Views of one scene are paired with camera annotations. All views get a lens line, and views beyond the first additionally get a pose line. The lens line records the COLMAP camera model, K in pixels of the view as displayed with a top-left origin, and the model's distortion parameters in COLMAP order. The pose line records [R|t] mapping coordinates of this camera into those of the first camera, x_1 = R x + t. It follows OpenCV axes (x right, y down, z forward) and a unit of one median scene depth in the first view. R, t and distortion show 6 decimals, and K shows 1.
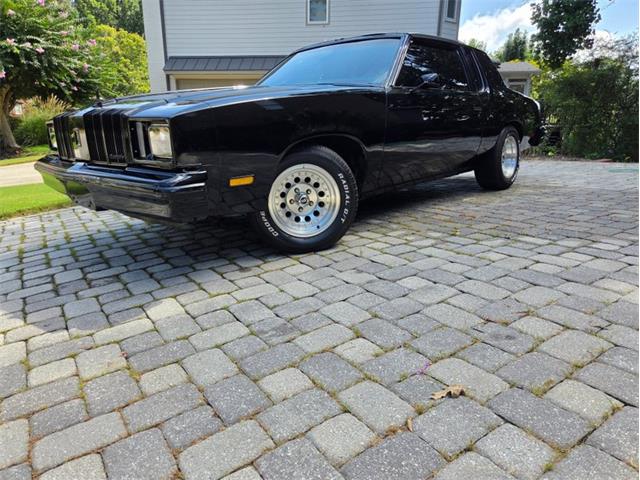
lens RADIAL K [[422.8, 0, 316.0], [0, 422.8, 240.7], [0, 0, 1]] dist [0.059020, -0.044290]
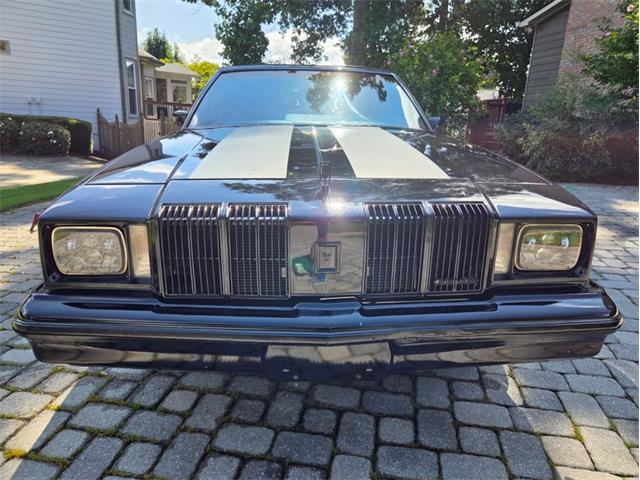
lens RADIAL K [[429.1, 0, 317.8], [0, 429.1, 241.3], [0, 0, 1]] dist [0.054898, -0.050392]
pose [[0.700252, -0.161026, 0.695498, -0.730506], [0.153362, 0.985415, 0.073739, -0.241318], [-0.697228, 0.055027, 0.714734, 0.507043]]
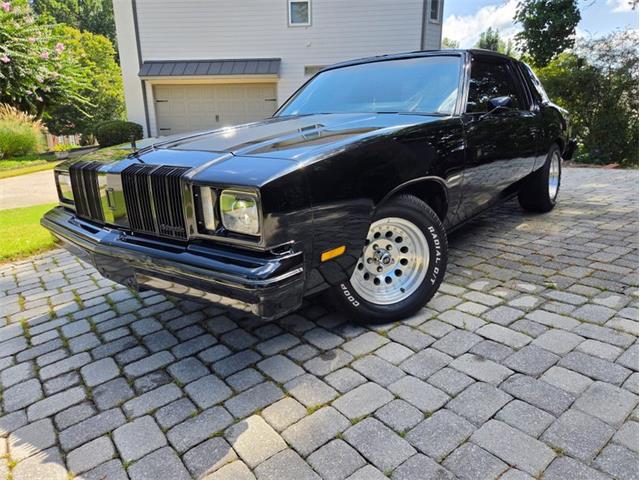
lens RADIAL K [[425.8, 0, 317.8], [0, 425.8, 237.9], [0, 0, 1]] dist [0.054286, -0.044706]
pose [[0.997567, -0.037961, 0.058464, -0.180735], [0.038266, 0.999259, -0.004099, -0.120729], [-0.058265, 0.006326, 0.998281, 0.153945]]
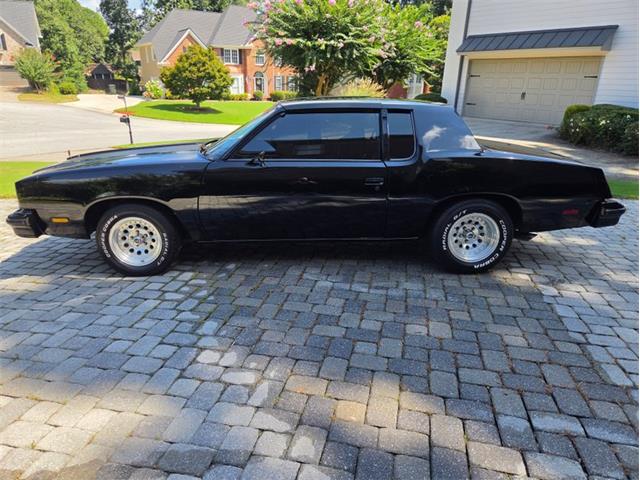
lens RADIAL K [[422.8, 0, 316.0], [0, 422.8, 240.7], [0, 0, 1]] dist [0.059020, -0.044290]
pose [[0.701255, 0.262496, -0.662825, 1.209621], [-0.208461, 0.964611, 0.161464, -0.400824], [0.681752, 0.024945, 0.731158, 0.327222]]
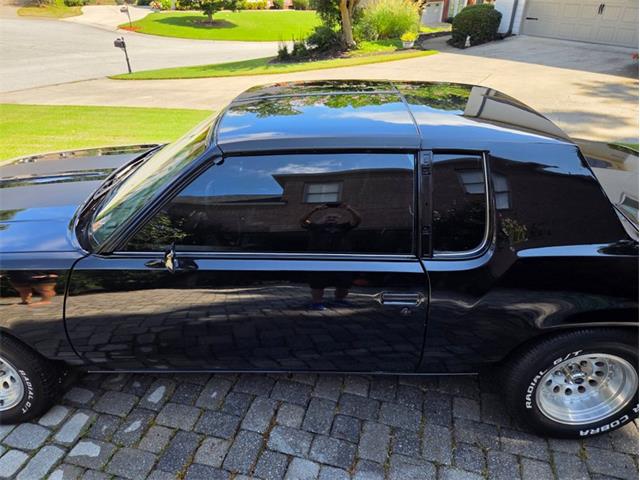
lens RADIAL K [[425.8, 0, 317.8], [0, 425.8, 237.9], [0, 0, 1]] dist [0.054286, -0.044706]
pose [[0.658771, 0.387435, -0.644915, 0.770870], [-0.201012, 0.916686, 0.345372, -0.668165], [0.724993, -0.097885, 0.681765, 0.816975]]
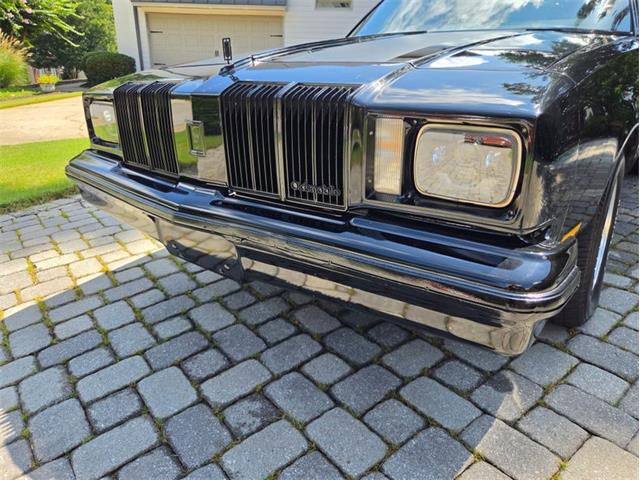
lens RADIAL K [[425.8, 0, 317.8], [0, 425.8, 237.9], [0, 0, 1]] dist [0.054286, -0.044706]
pose [[0.996689, -0.010448, 0.080638, -0.358782], [0.001401, 0.993770, 0.111440, -0.145904], [-0.081300, -0.110958, 0.990494, 0.385502]]
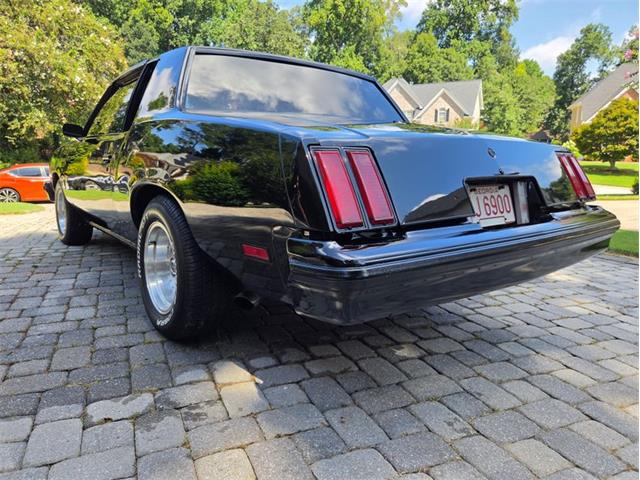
lens RADIAL K [[445.3, 0, 320.0], [0, 445.3, 240.0], [0, 0, 1]] dist [0.002050, -0.004824]
pose [[-0.157591, 0.201685, -0.966689, 1.328662], [-0.256009, 0.937109, 0.237249, -0.570018], [0.953742, 0.284869, -0.096047, 1.848024]]
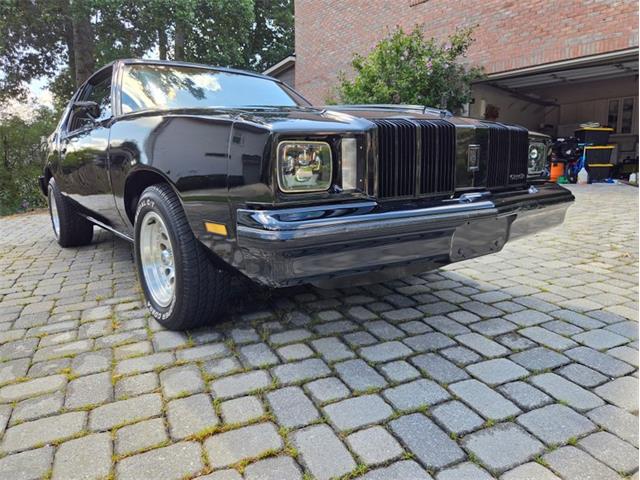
lens RADIAL K [[425.8, 0, 317.8], [0, 425.8, 237.9], [0, 0, 1]] dist [0.054286, -0.044706]
pose [[0.166465, -0.139846, 0.976080, -1.026760], [0.272320, 0.957913, 0.090800, -0.200957], [-0.947698, 0.250691, 0.197542, 0.904324]]
